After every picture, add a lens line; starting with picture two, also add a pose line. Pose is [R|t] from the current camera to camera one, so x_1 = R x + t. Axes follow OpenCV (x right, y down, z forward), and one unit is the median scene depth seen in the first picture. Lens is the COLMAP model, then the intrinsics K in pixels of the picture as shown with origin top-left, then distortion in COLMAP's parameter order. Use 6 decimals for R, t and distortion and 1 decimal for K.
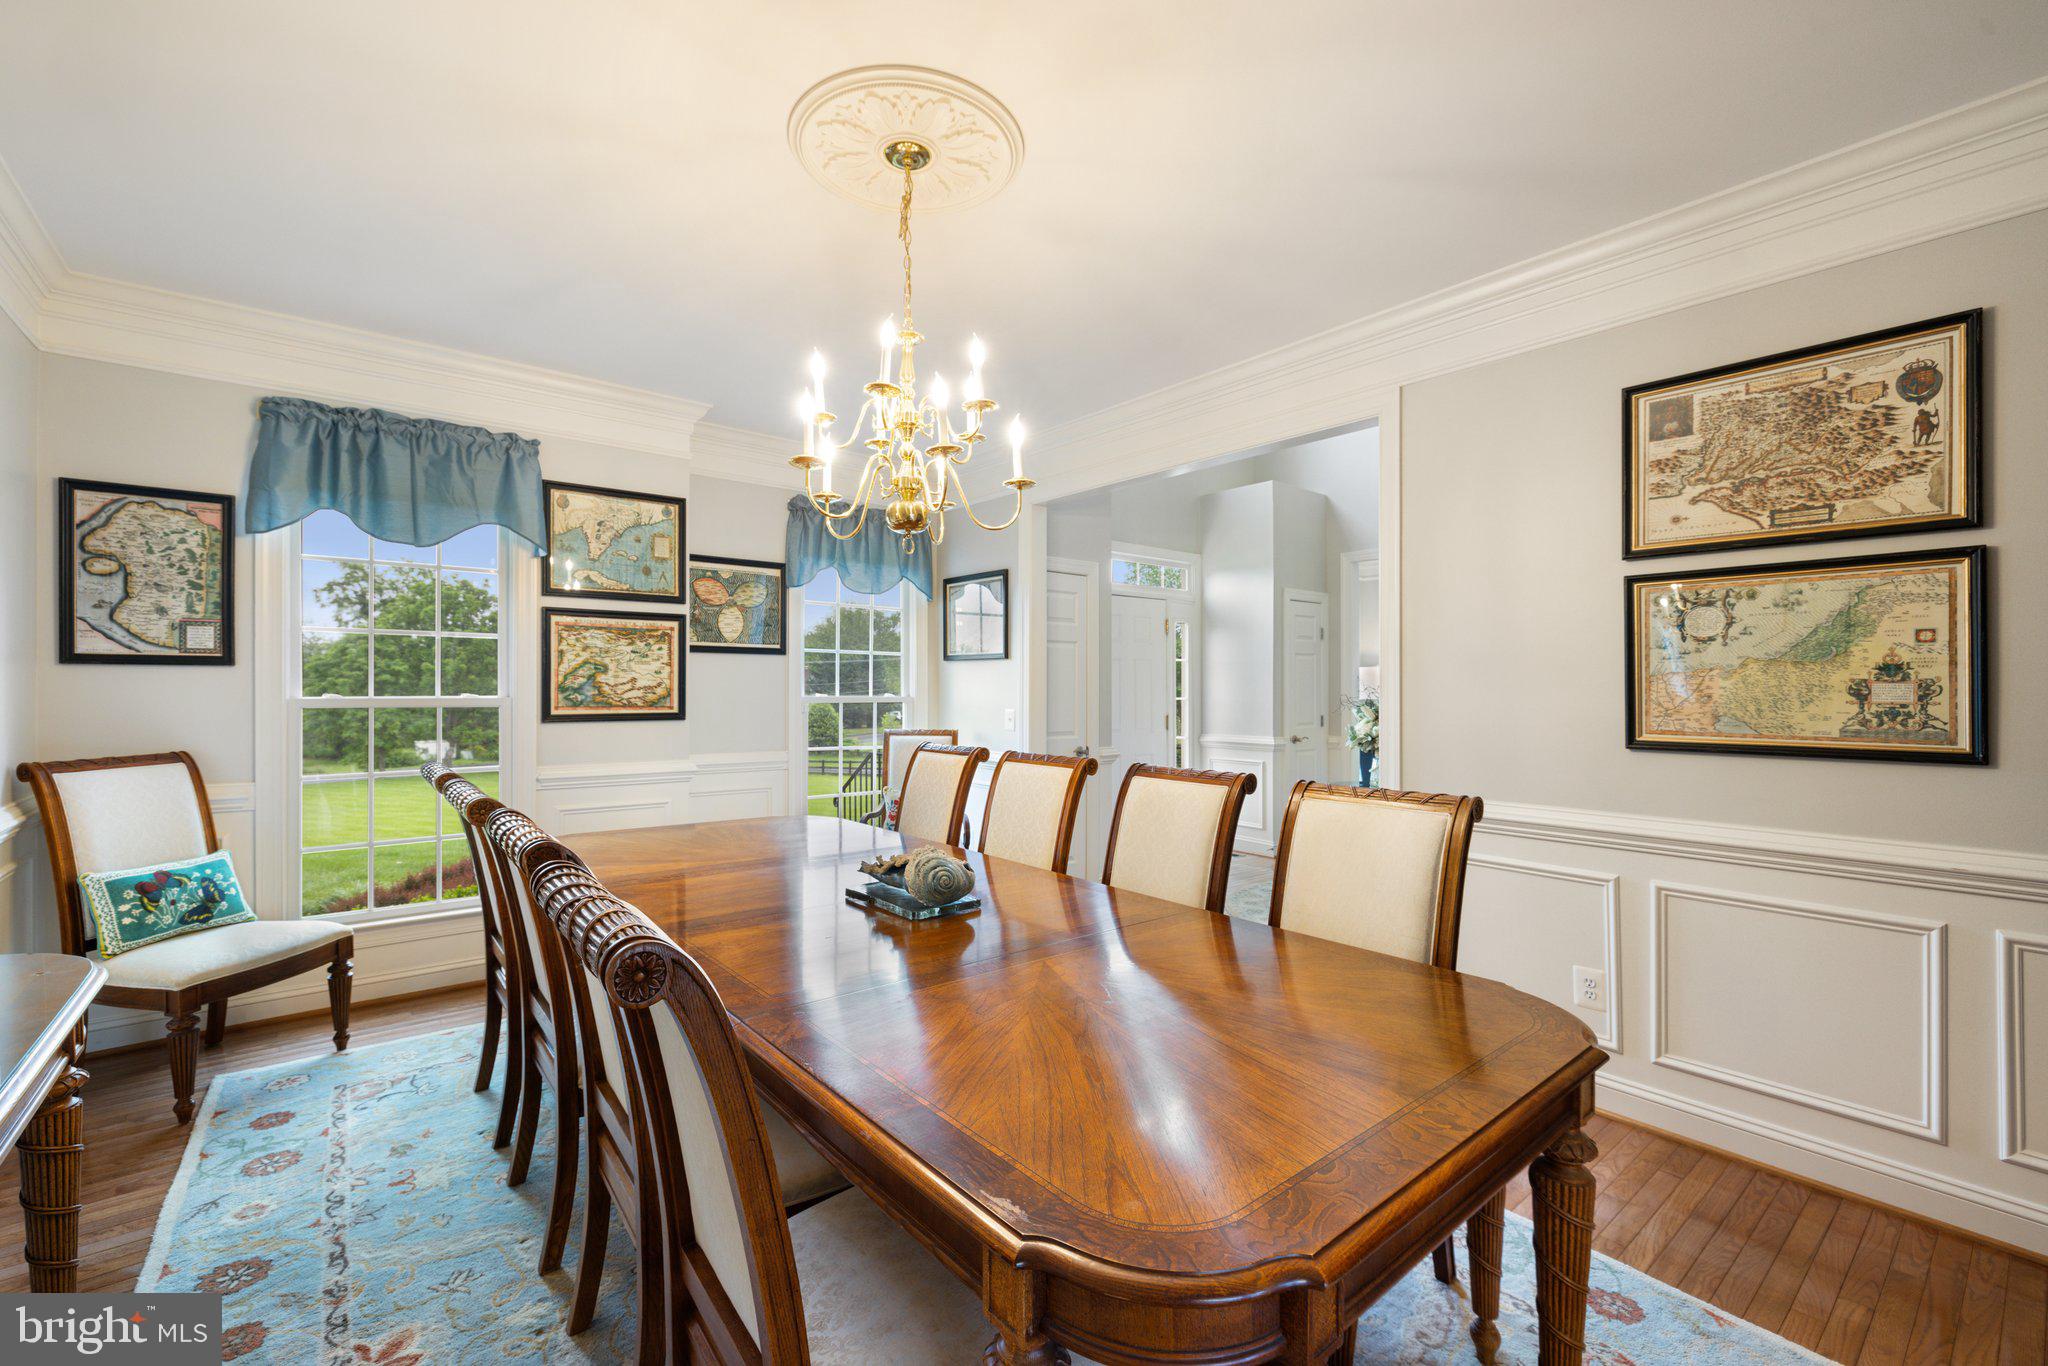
lens RADIAL K [[863.5, 0, 1024.6], [0, 863.5, 687.7], [0, 0, 1]] dist [0.000646, -0.000401]
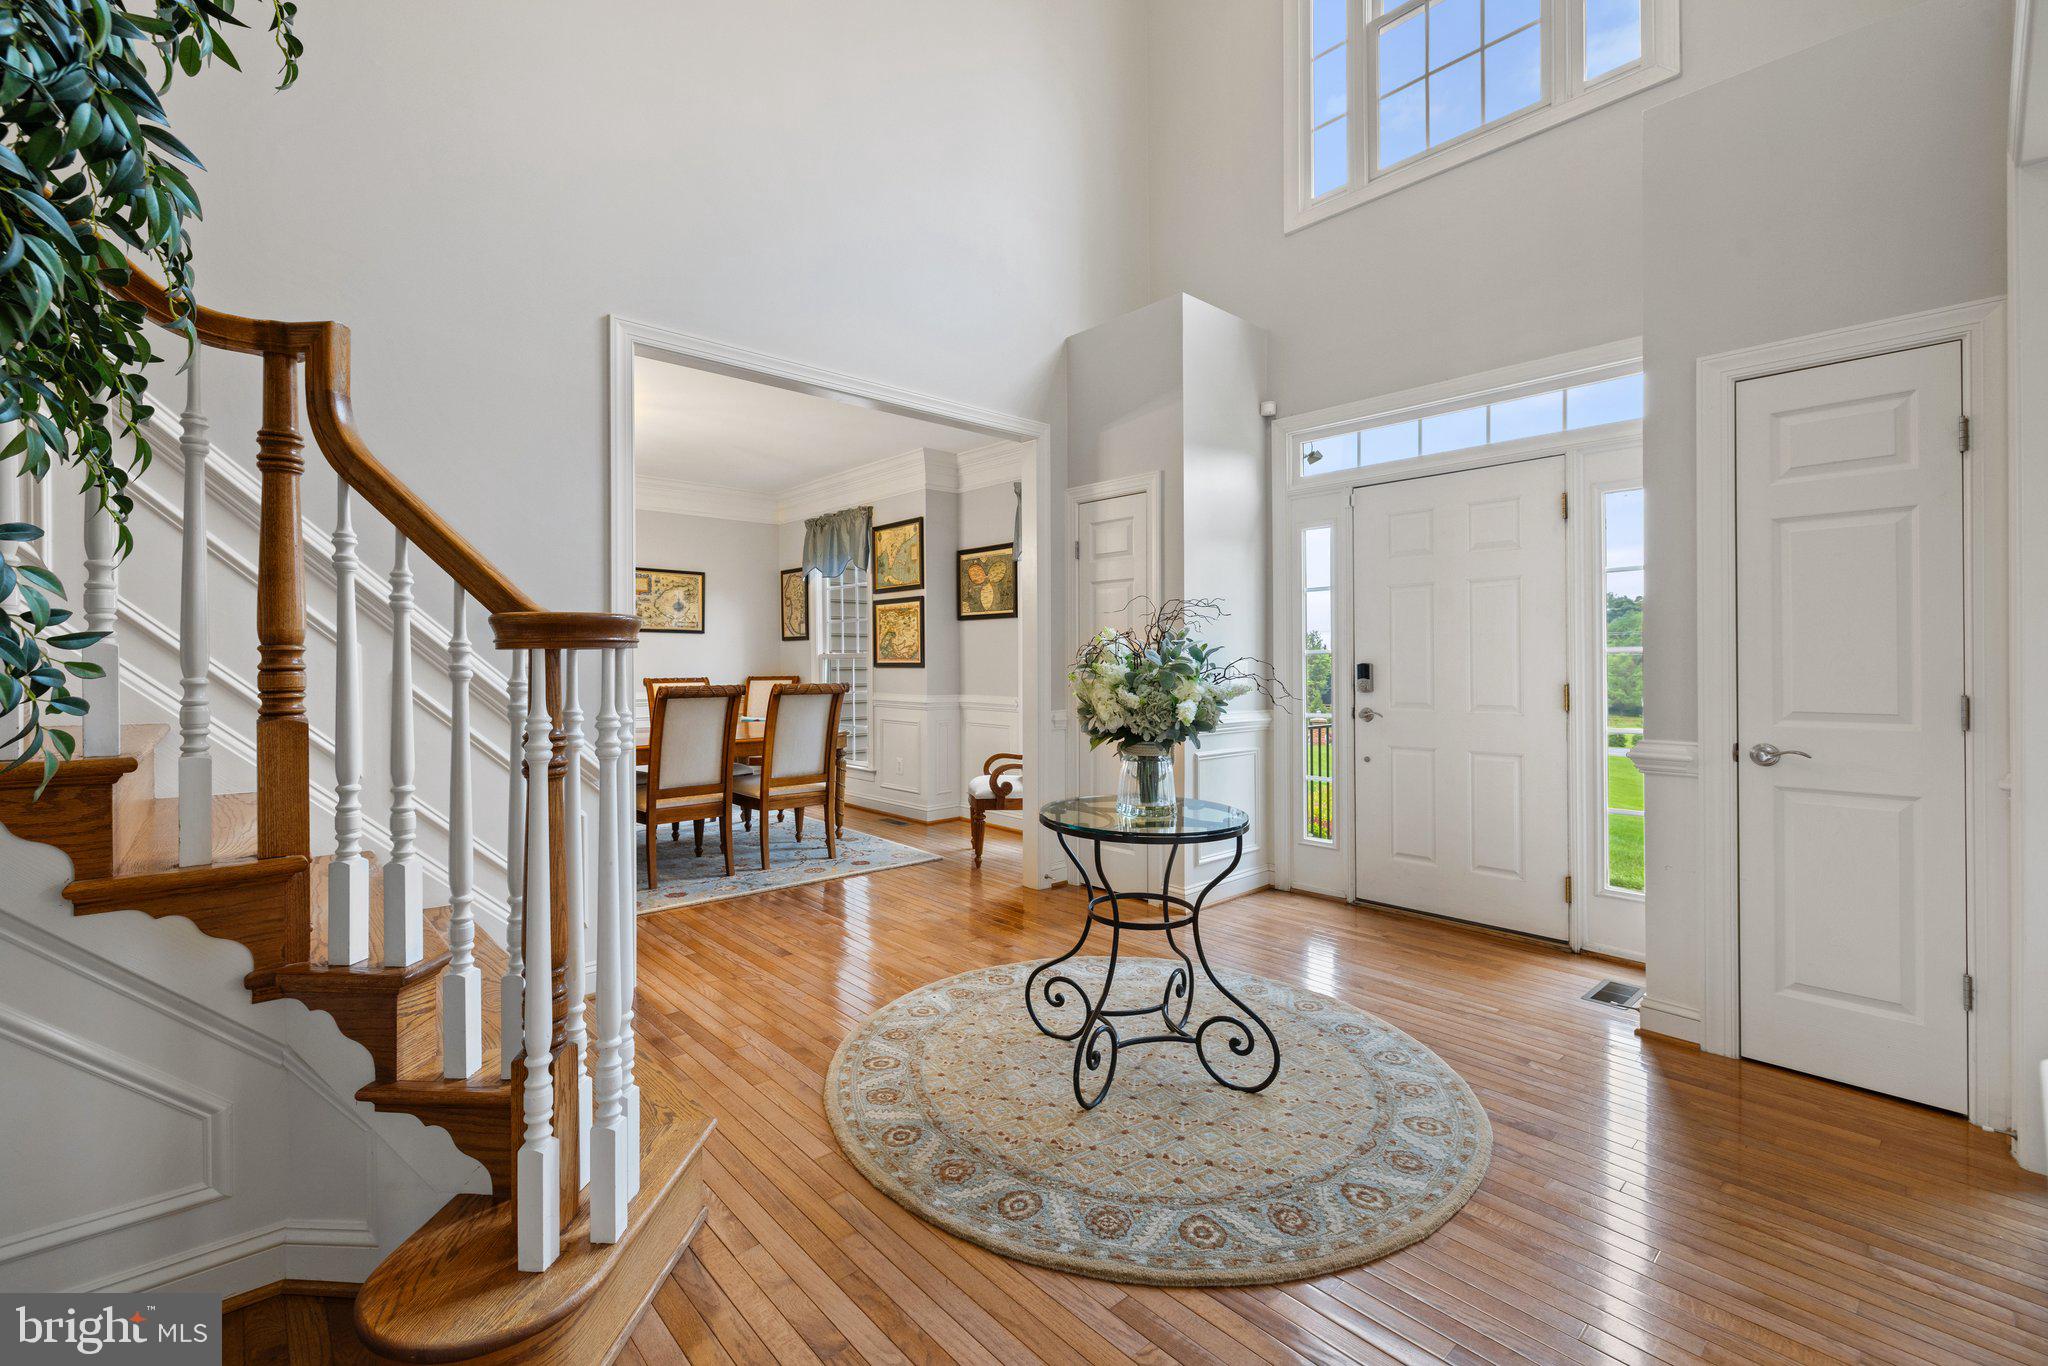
lens RADIAL K [[863.5, 0, 1006.0], [0, 863.5, 667.8], [0, 0, 1]] dist [0.000646, -0.000401]
pose [[0.050056, 0.004152, -0.998738, 1.141975], [0.005881, 0.999973, 0.004452, 0.033217], [0.998729, -0.006097, 0.050030, 1.136216]]
